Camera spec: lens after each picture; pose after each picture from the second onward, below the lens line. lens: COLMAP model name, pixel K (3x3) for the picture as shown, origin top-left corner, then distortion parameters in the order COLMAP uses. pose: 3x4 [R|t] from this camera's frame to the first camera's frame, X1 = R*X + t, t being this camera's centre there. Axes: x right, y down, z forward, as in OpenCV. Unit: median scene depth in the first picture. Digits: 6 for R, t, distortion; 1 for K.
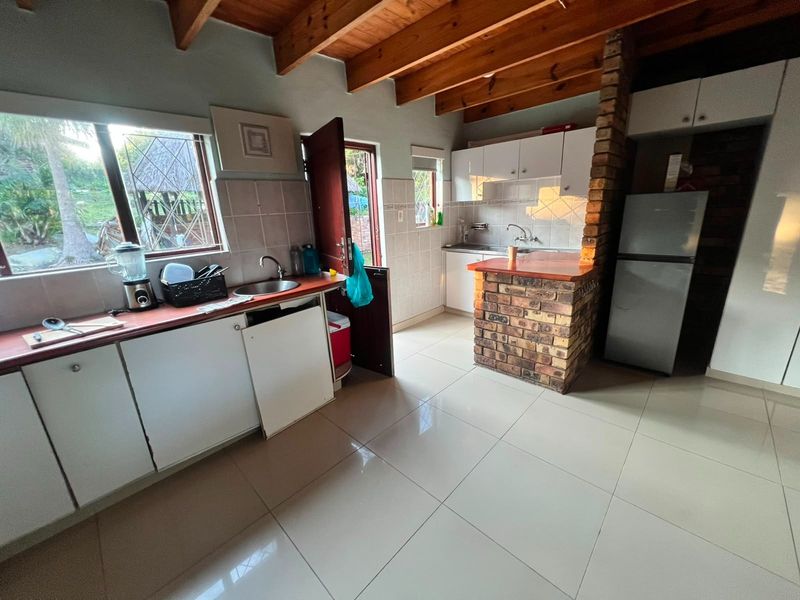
lens RADIAL K [[321.7, 0, 400.0], [0, 321.7, 300.0], [0, 0, 1]] dist [-0.000016, 0.000002]
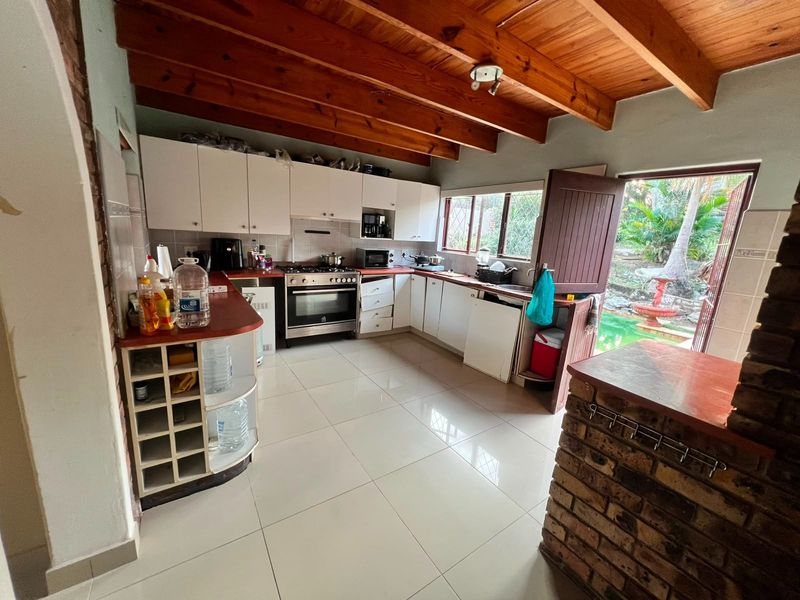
lens RADIAL K [[321.7, 0, 400.0], [0, 321.7, 300.0], [0, 0, 1]] dist [-0.000016, 0.000002]
pose [[-0.210087, 0.241167, -0.947471, 1.166725], [-0.321609, 0.898119, 0.299917, -0.271299], [0.923272, 0.367724, -0.111121, 0.735042]]
